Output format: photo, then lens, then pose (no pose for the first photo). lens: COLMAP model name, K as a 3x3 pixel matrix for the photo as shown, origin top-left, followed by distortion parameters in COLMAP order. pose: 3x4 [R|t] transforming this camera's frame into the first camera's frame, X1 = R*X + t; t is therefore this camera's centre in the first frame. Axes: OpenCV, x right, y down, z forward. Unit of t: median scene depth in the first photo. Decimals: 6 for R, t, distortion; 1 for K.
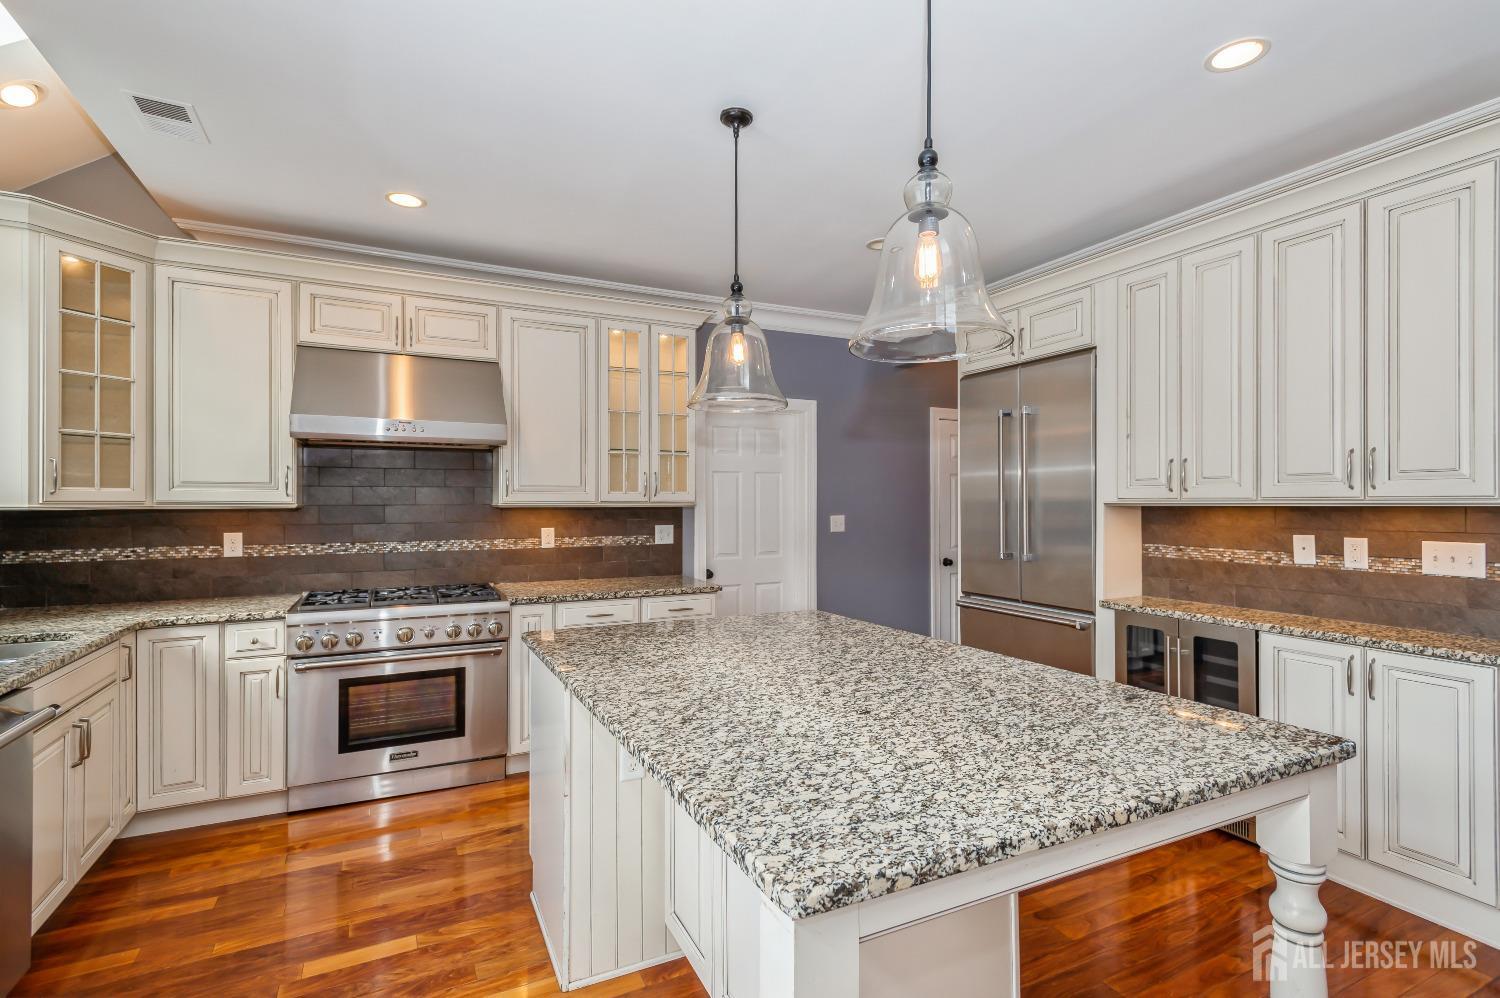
lens RADIAL K [[716.1, 0, 751.2], [0, 716.1, 500.2], [0, 0, 1]] dist [0.019107, -0.001943]
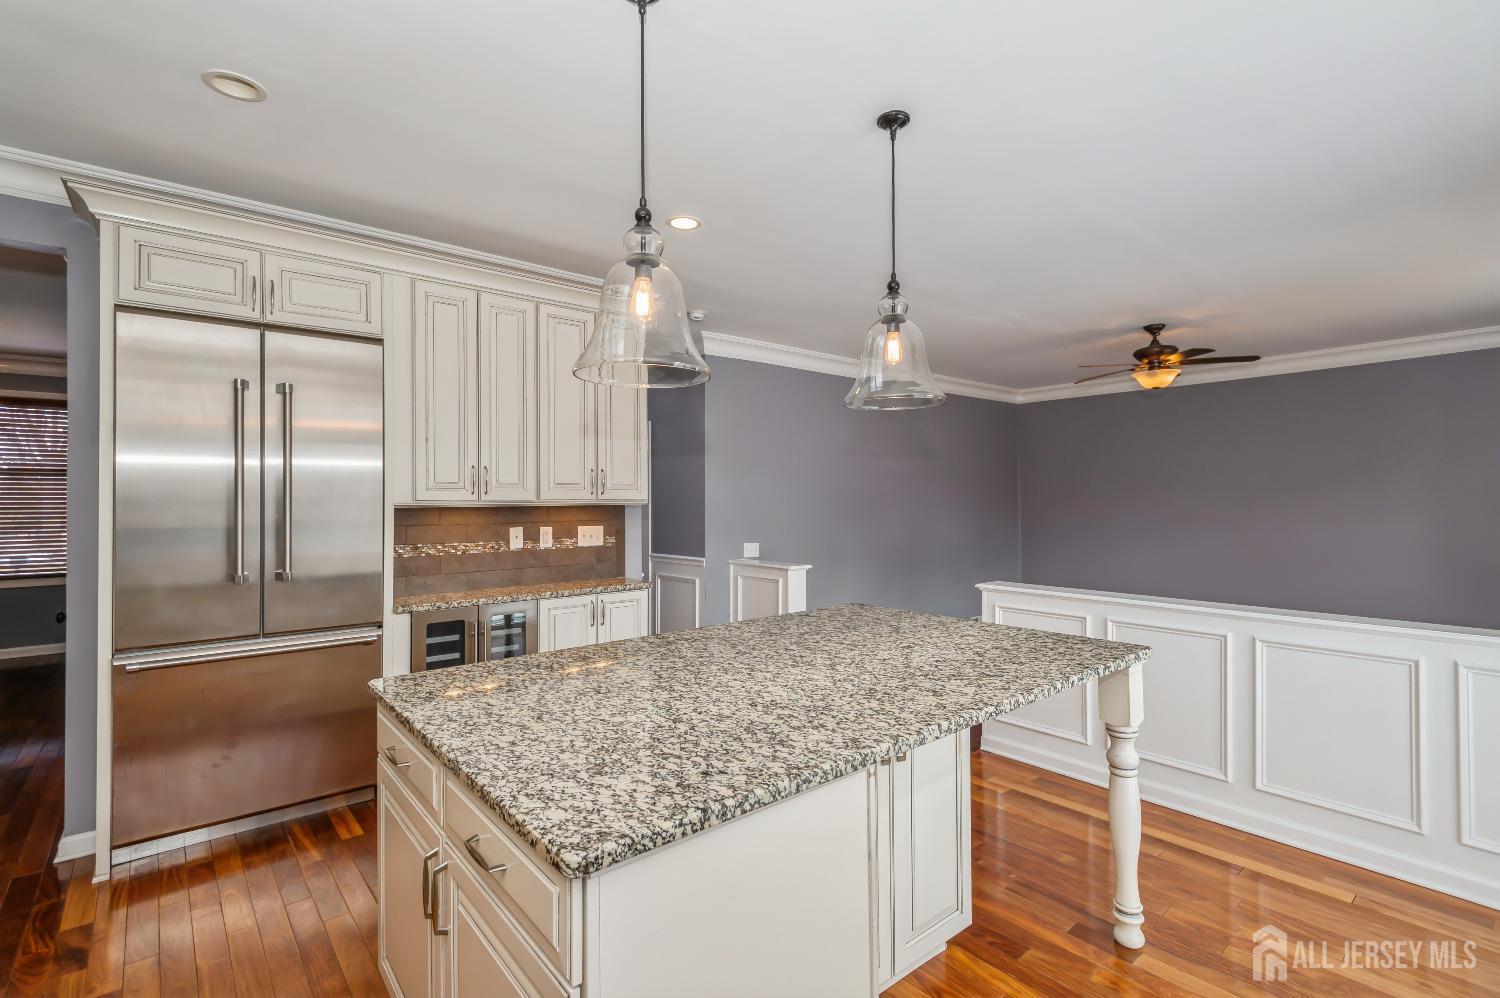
lens RADIAL K [[716.1, 0, 728.5], [0, 716.1, 504.0], [0, 0, 1]] dist [0.019107, -0.001943]
pose [[-0.204717, -0.004871, 0.978809, -0.522122], [0.002919, 0.999980, 0.005587, -0.001463], [-0.978817, 0.004001, -0.204699, 0.730022]]
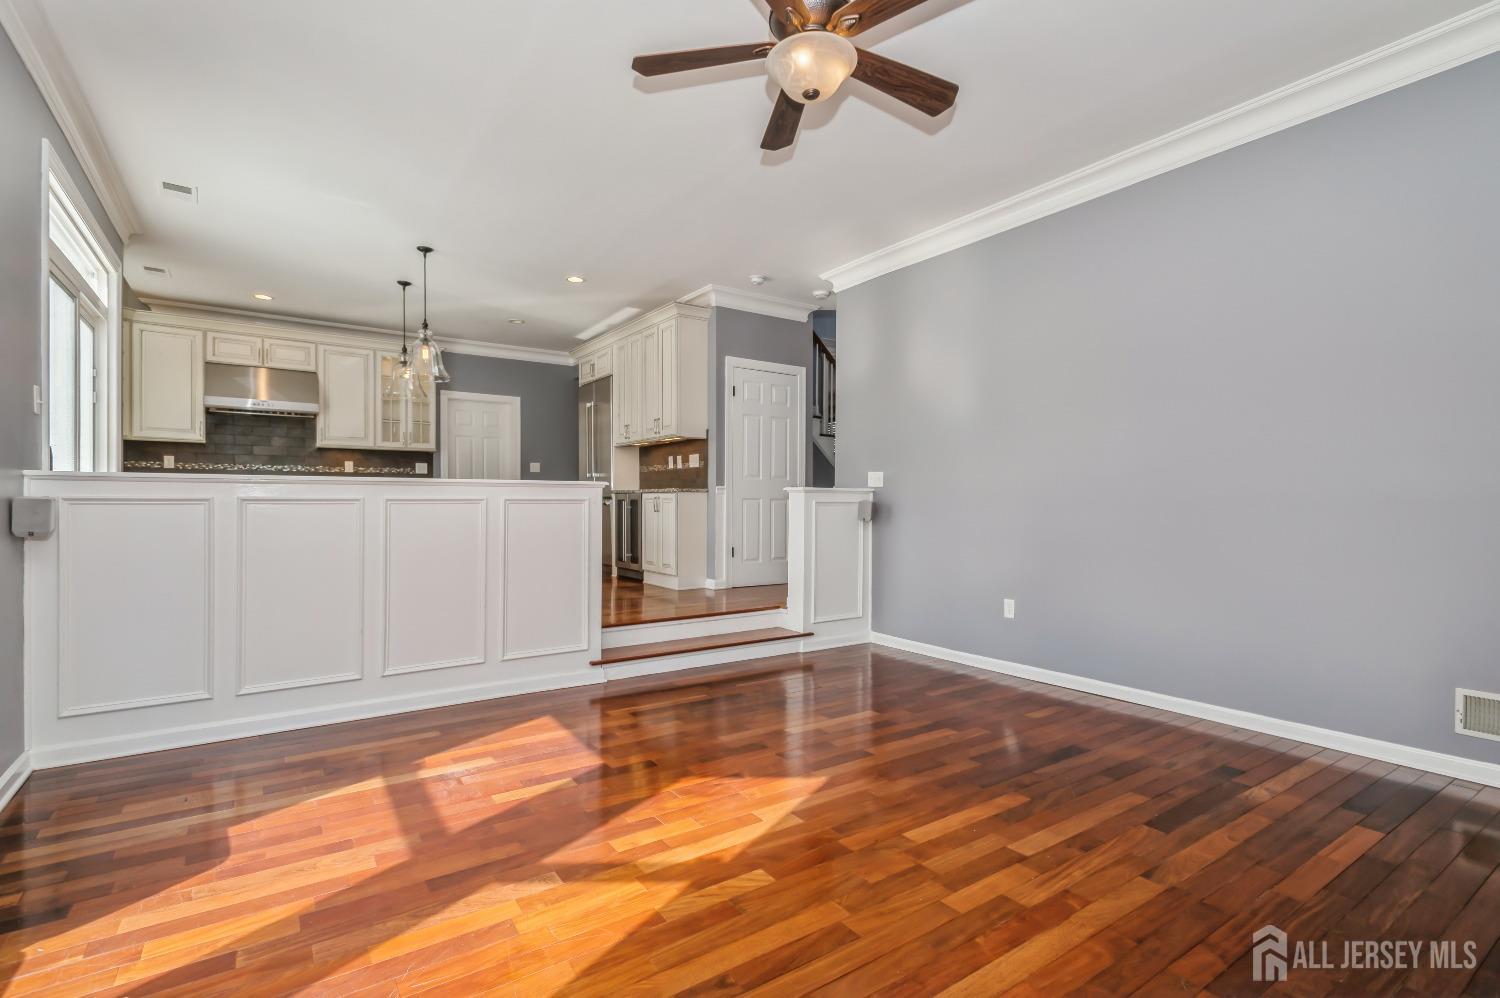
lens RADIAL K [[716.1, 0, 753.8], [0, 716.1, 503.3], [0, 0, 1]] dist [0.019107, -0.001943]
pose [[0.990658, 0.002120, 0.136352, 0.586991], [-0.002660, 0.999989, 0.003782, 0.160765], [-0.136343, -0.004110, 0.990653, -1.160327]]
